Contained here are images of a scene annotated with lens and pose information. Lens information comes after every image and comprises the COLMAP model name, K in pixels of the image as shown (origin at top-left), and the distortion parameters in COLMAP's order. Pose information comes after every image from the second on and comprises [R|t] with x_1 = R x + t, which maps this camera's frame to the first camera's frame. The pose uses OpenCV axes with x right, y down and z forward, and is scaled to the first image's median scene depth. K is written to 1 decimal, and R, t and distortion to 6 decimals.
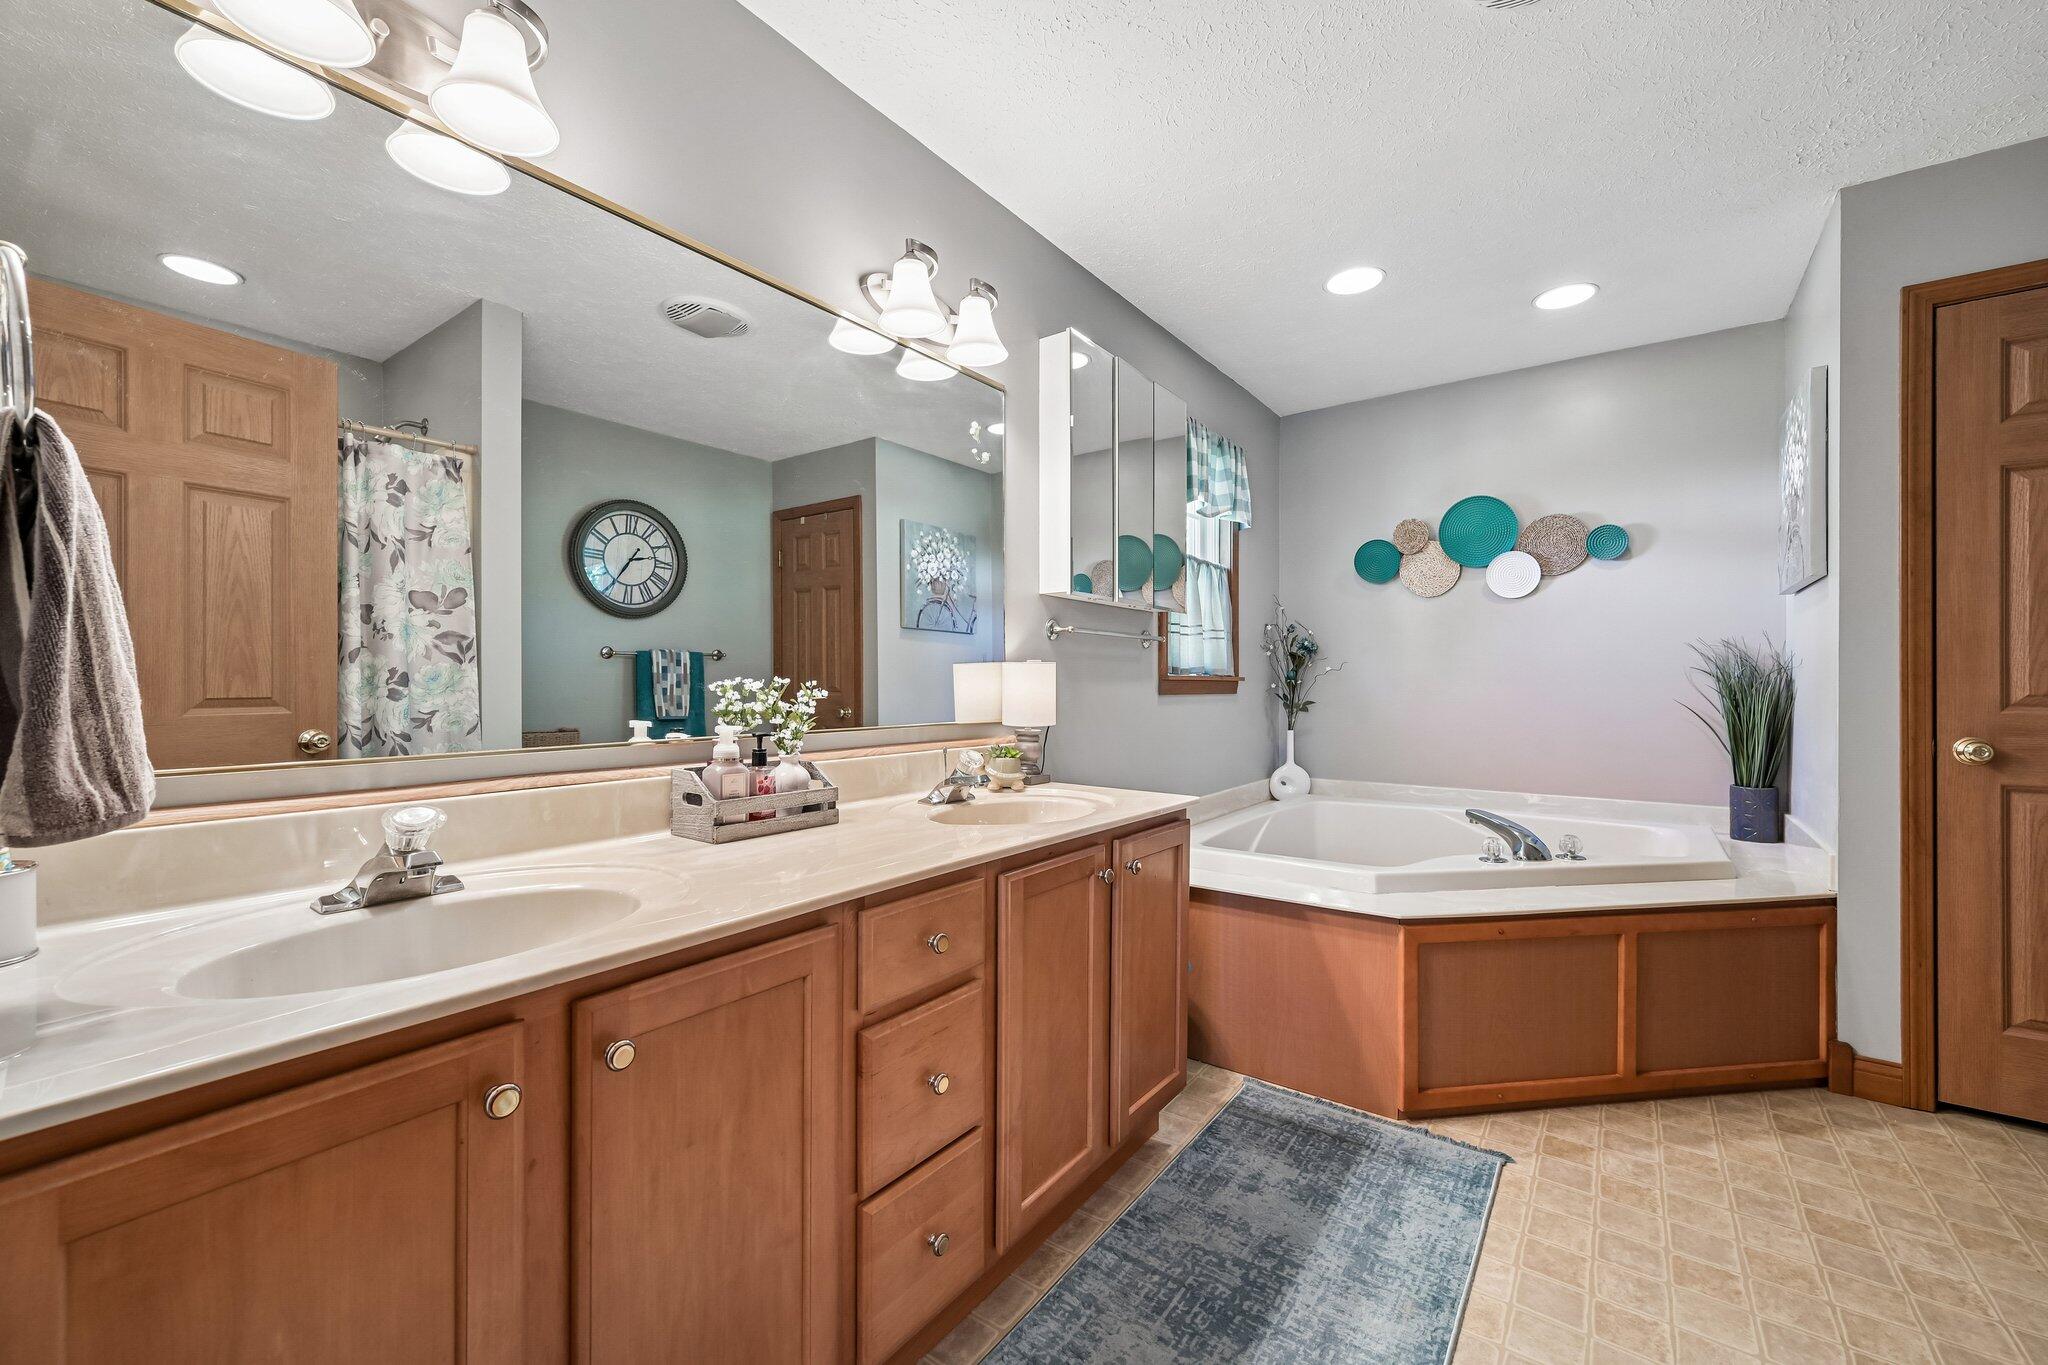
lens RADIAL K [[824.8, 0, 1021.2], [0, 824.8, 675.2], [0, 0, 1]] dist [0.001286, 0.000171]
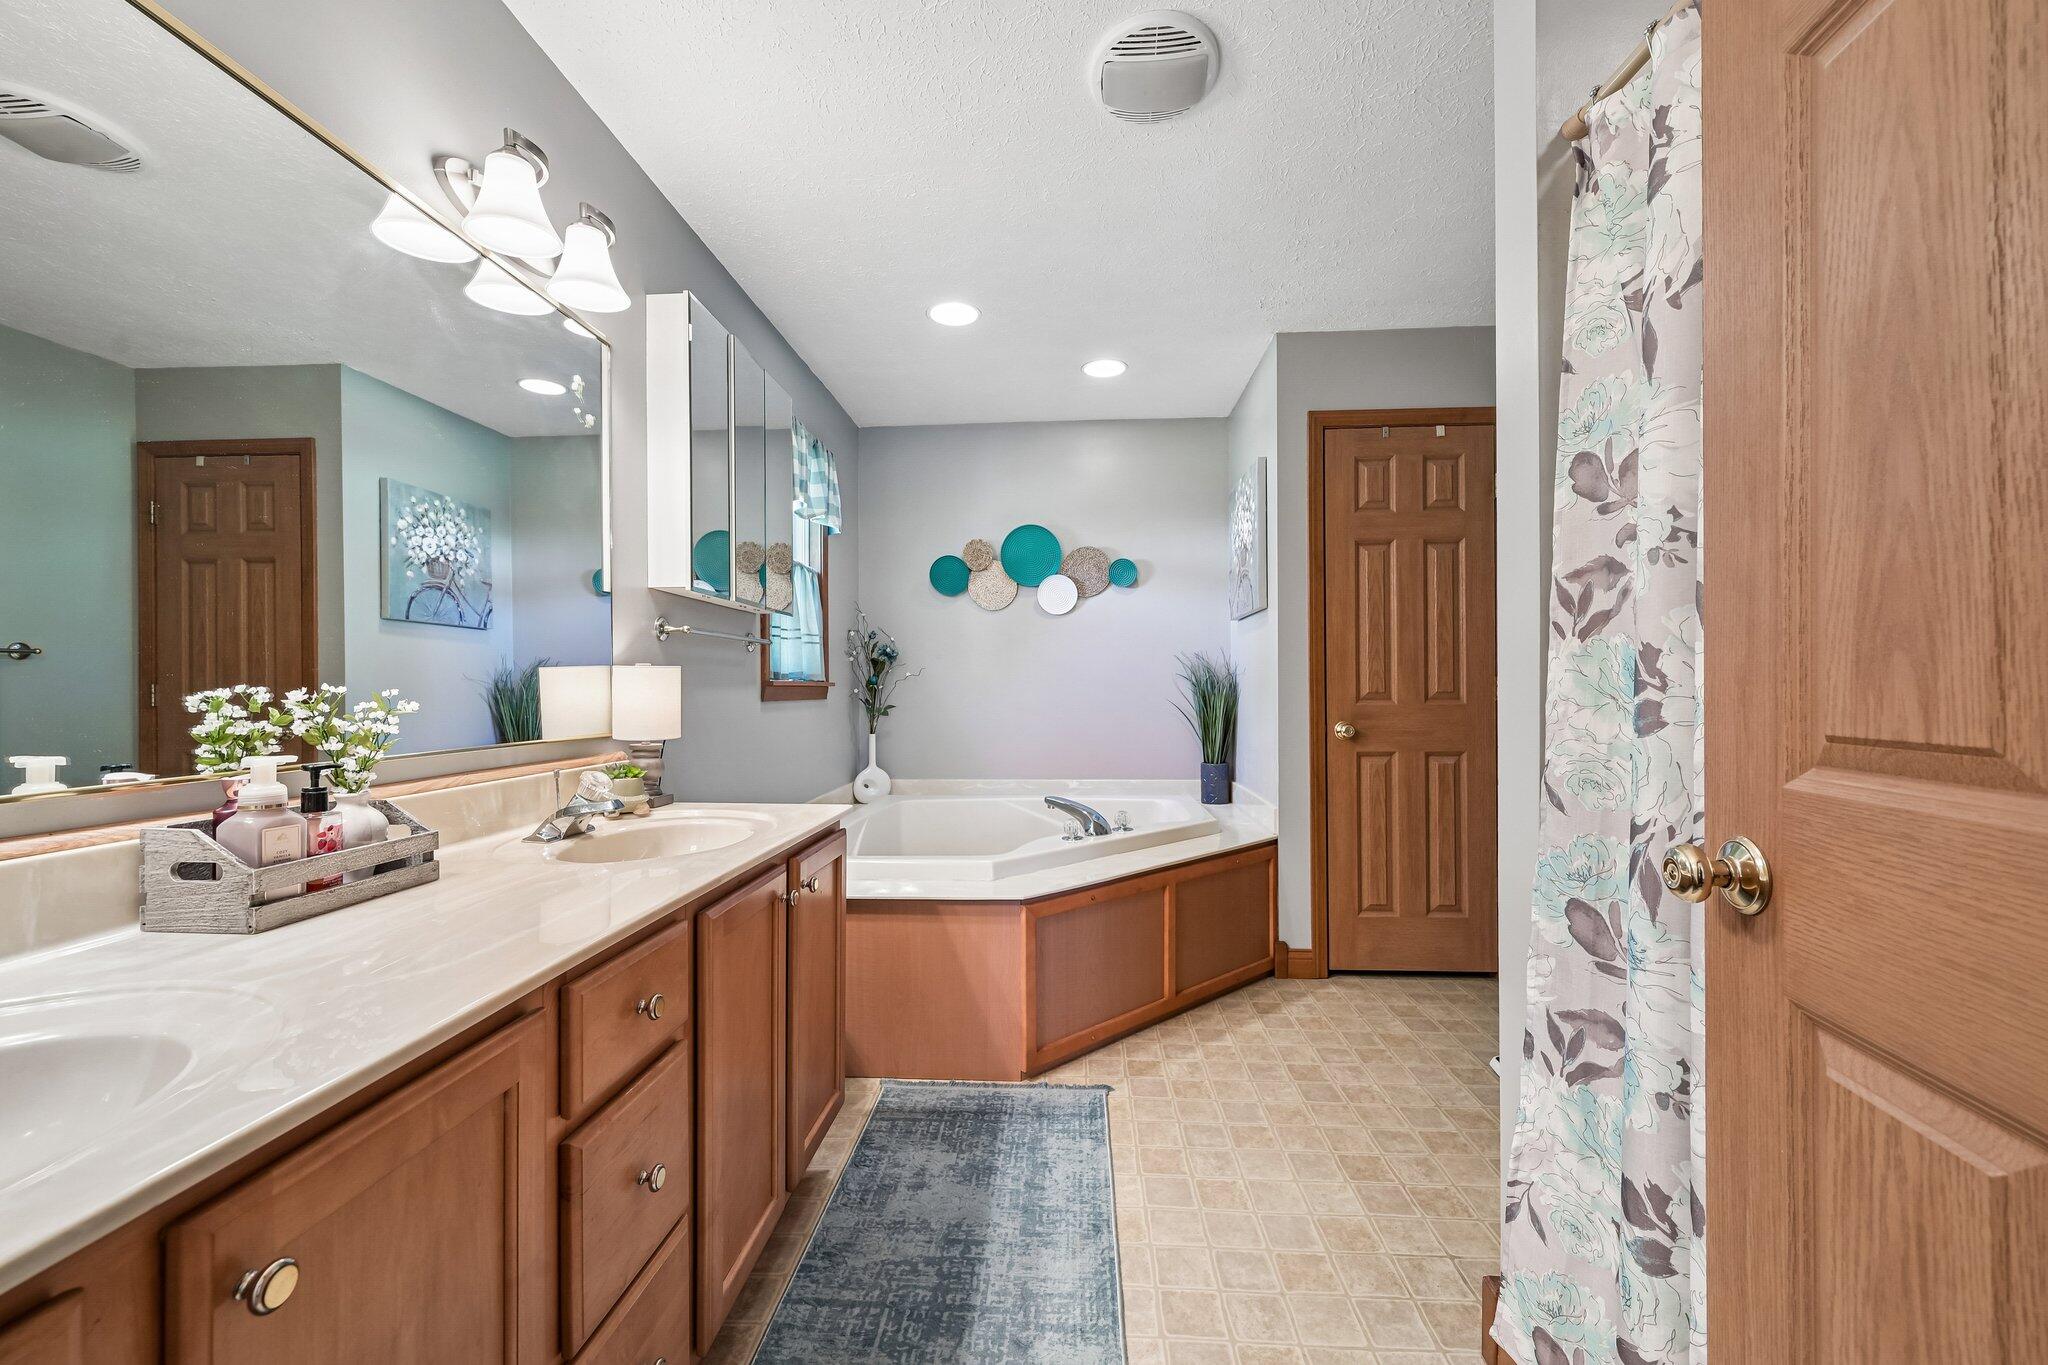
lens RADIAL K [[826.1, 0, 1026.0], [0, 826.1, 677.4], [0, 0, 1]] dist [0.000381, 0.000125]
pose [[0.837589, 0.000383, 0.546301, -0.143624], [0.001415, 0.999995, -0.002871, -0.000578], [-0.546299, 0.003178, 0.837584, 0.064240]]
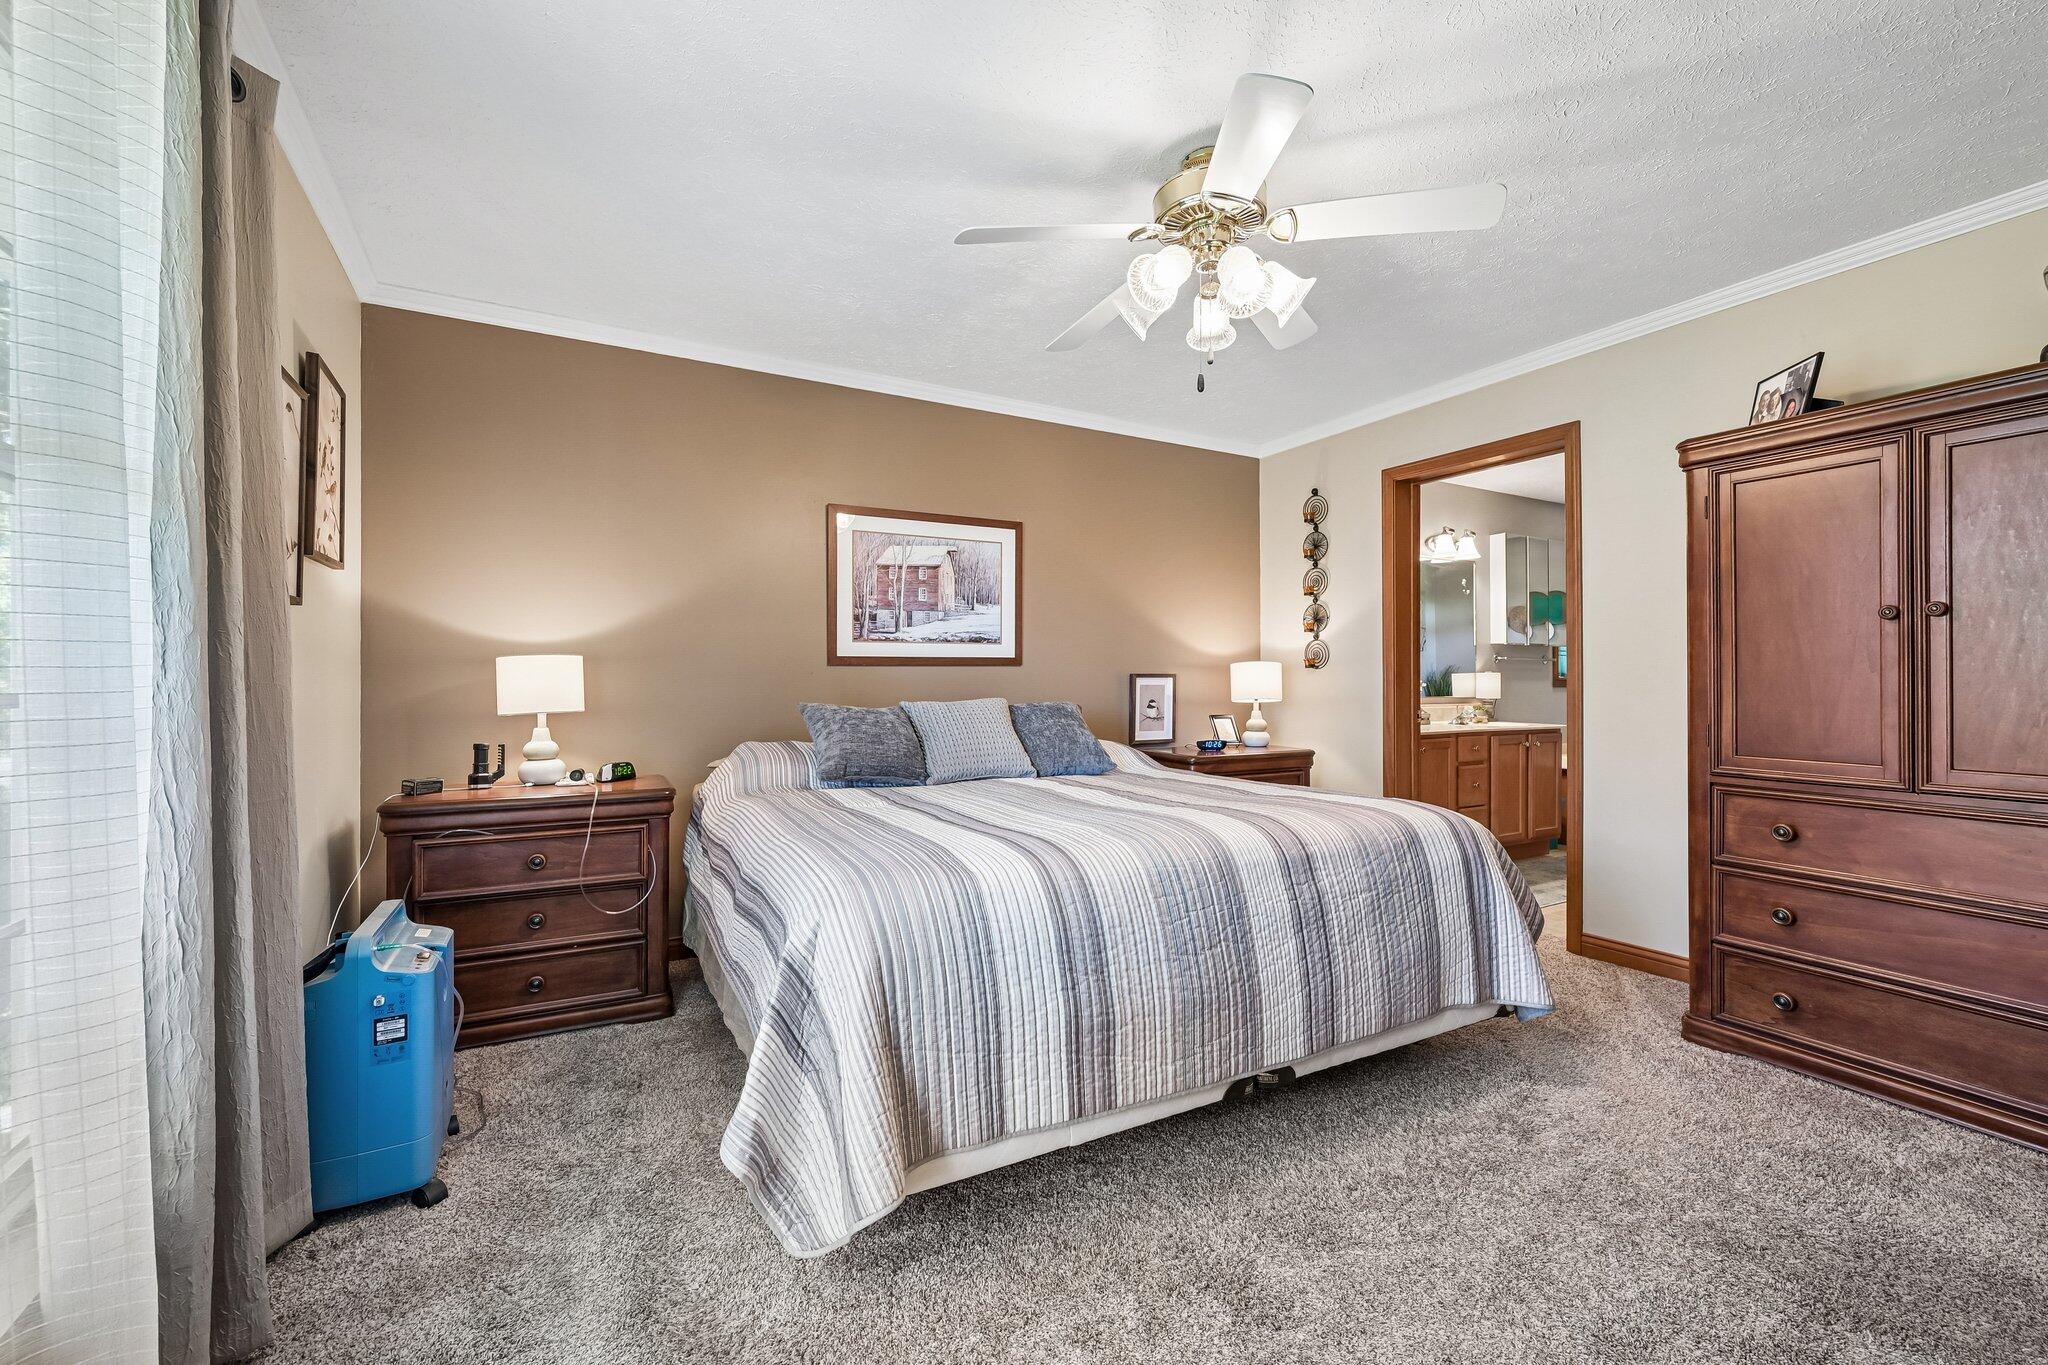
lens RADIAL K [[826.1, 0, 1026.0], [0, 826.1, 677.4], [0, 0, 1]] dist [0.000381, 0.000125]
pose [[0.908280, -0.007207, -0.418300, -0.235293], [0.007727, 0.999970, -0.000449, -0.012873], [0.418291, -0.002825, 0.908309, -2.019901]]
